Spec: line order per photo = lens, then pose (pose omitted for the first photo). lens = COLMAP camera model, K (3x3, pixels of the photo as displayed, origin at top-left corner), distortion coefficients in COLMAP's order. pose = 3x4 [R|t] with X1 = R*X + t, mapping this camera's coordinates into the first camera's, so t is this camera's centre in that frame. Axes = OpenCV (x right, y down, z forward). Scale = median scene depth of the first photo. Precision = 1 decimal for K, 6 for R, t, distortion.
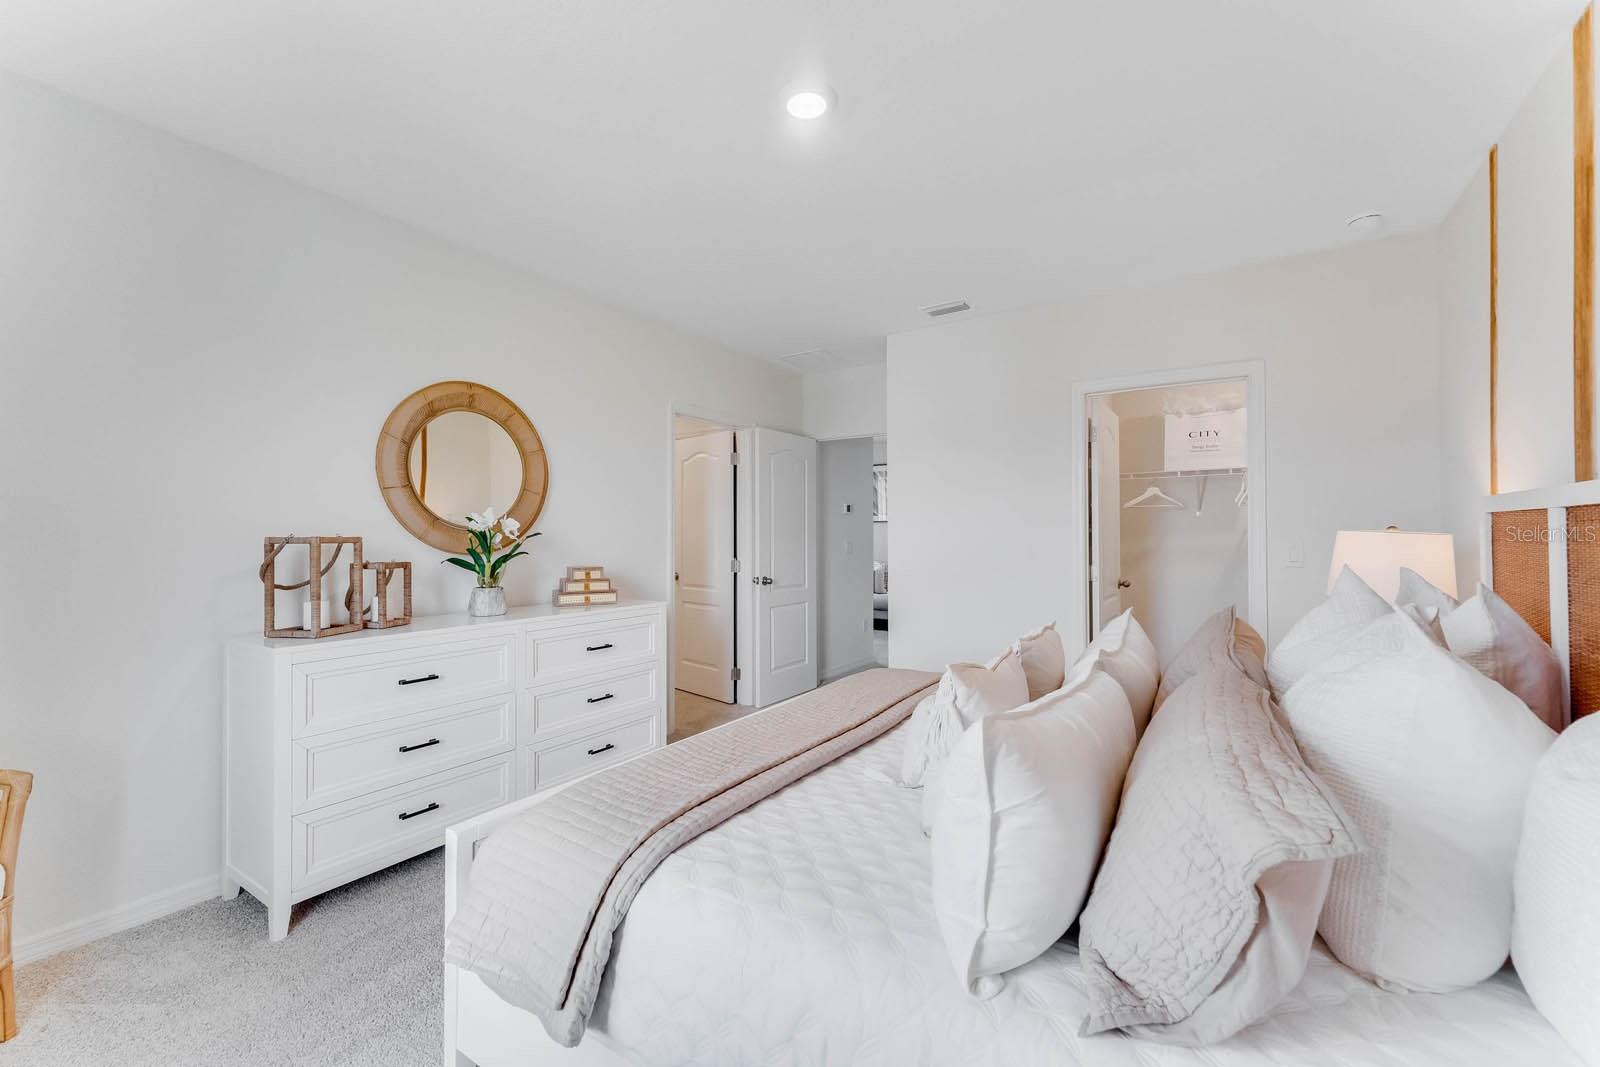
lens RADIAL K [[652.6, 0, 787.0], [0, 652.6, 533.2], [0, 0, 1]] dist [0.000196, 0.000033]
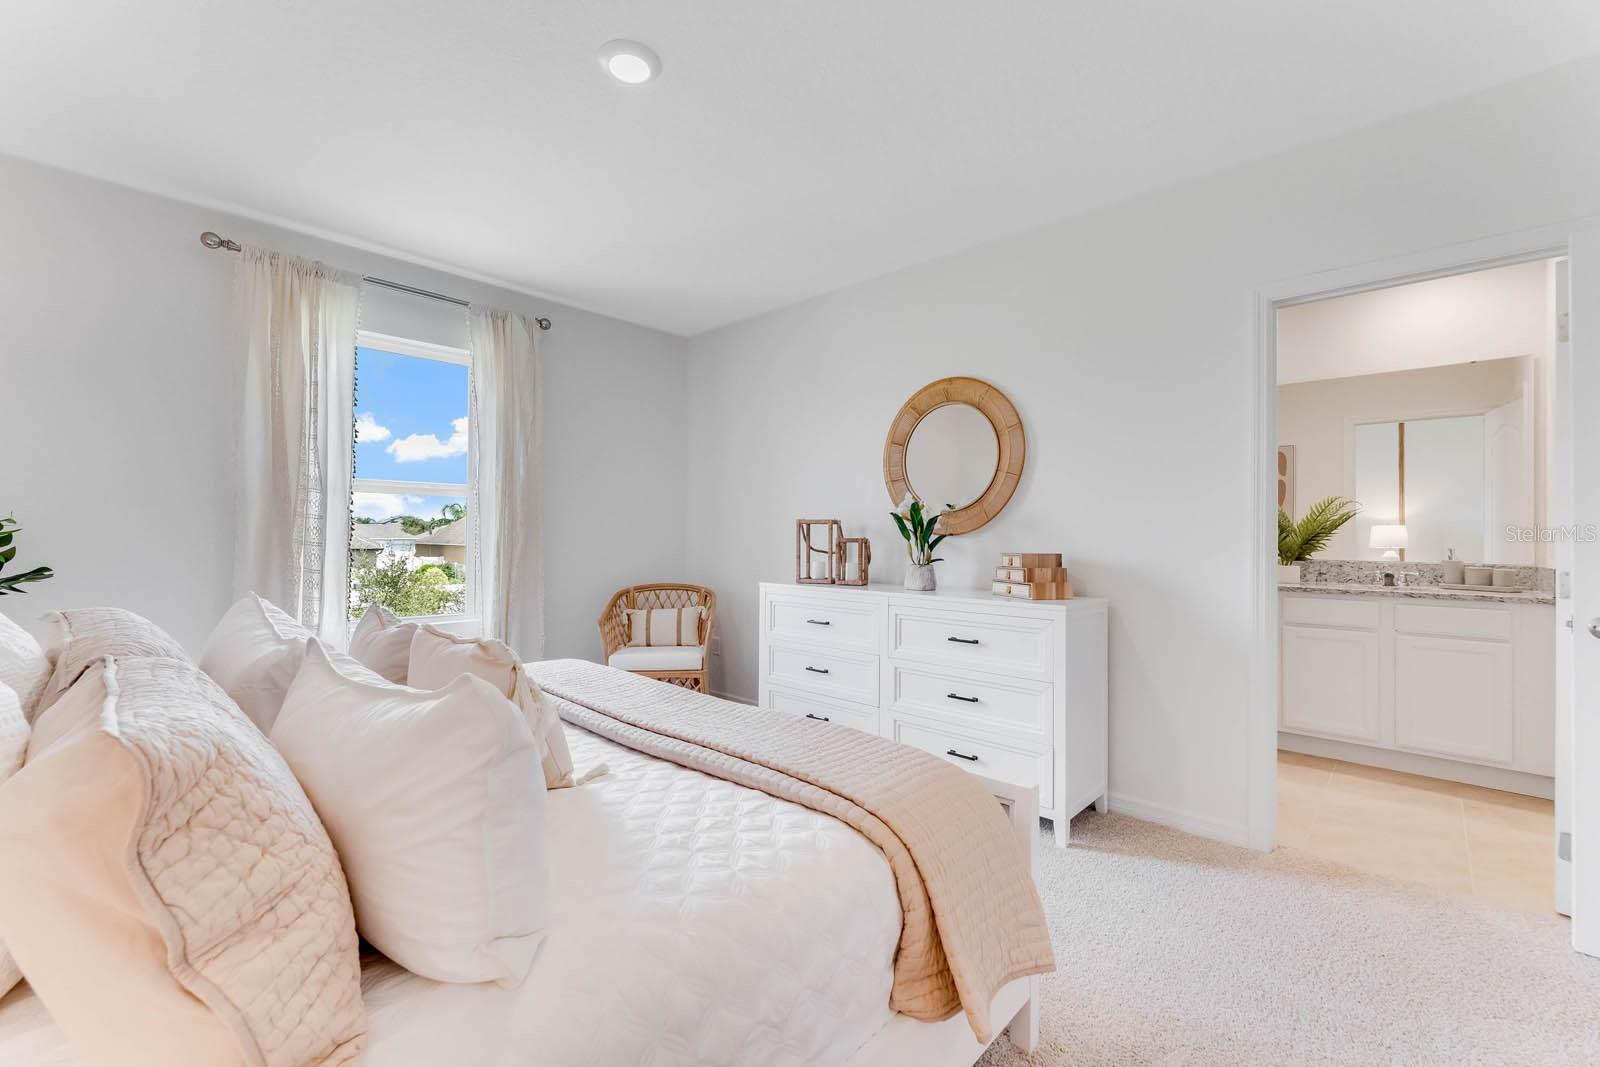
lens RADIAL K [[652.6, 0, 786.1], [0, 652.6, 532.5], [0, 0, 1]] dist [0.000196, 0.000033]
pose [[-0.218205, 0.012382, -0.975824, 0.684944], [0.013224, 0.999865, 0.009730, 0.015174], [0.975813, -0.010781, -0.218340, 1.029423]]
